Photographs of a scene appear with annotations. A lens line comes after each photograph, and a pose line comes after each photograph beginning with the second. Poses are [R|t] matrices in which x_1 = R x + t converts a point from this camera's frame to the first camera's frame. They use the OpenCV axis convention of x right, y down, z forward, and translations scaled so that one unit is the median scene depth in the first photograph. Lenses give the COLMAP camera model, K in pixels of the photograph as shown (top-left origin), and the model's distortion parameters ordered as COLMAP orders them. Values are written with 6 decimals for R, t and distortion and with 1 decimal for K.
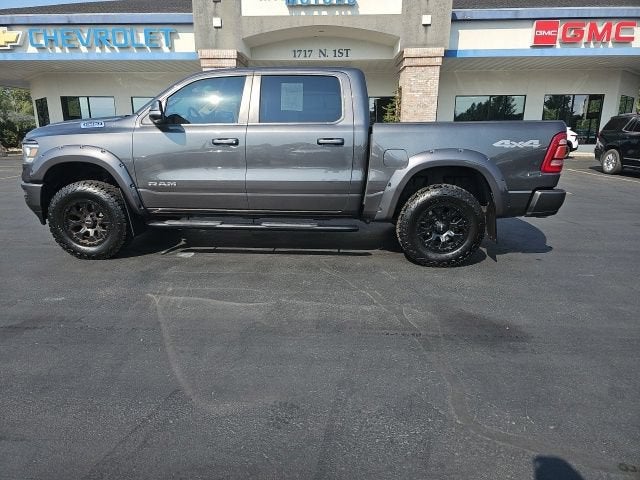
lens RADIAL K [[416.9, 0, 310.3], [0, 416.9, 240.3], [0, 0, 1]] dist [0.057139, -0.044750]
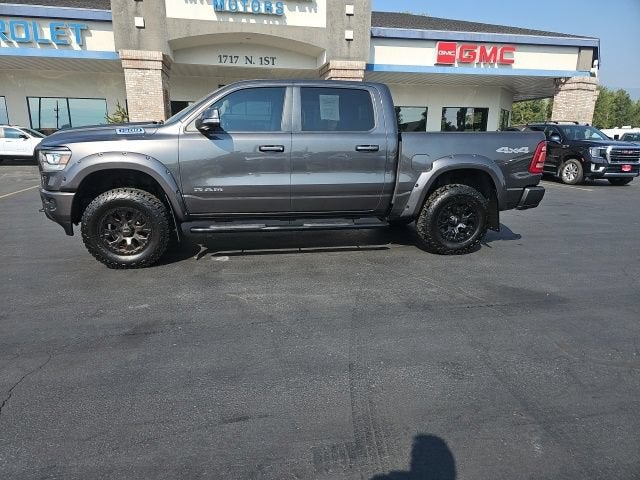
lens RADIAL K [[416.9, 0, 313.1], [0, 416.9, 243.7], [0, 0, 1]] dist [0.057139, -0.044750]
pose [[0.970609, -0.052397, 0.234889, -0.092049], [0.053780, 0.998553, 0.000521, 0.002769], [-0.234576, 0.012127, 0.972022, -0.012911]]
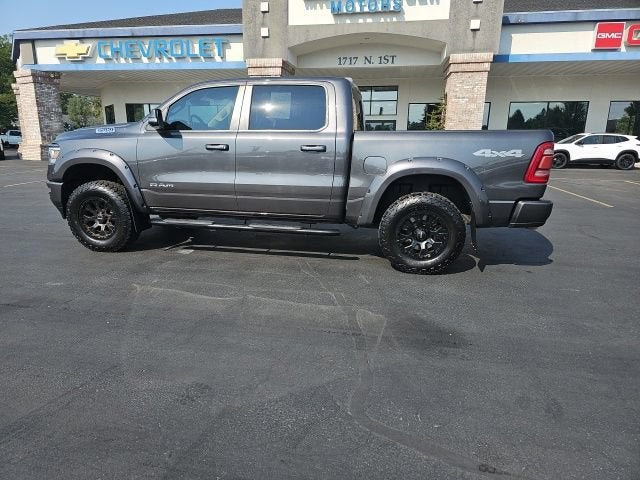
lens RADIAL K [[416.9, 0, 311.3], [0, 416.9, 243.8], [0, 0, 1]] dist [0.057139, -0.044750]
pose [[0.991011, 0.042041, -0.127002, 0.046239], [-0.042793, 0.999079, -0.003199, 0.001374], [0.126751, 0.008605, 0.991897, -0.008140]]
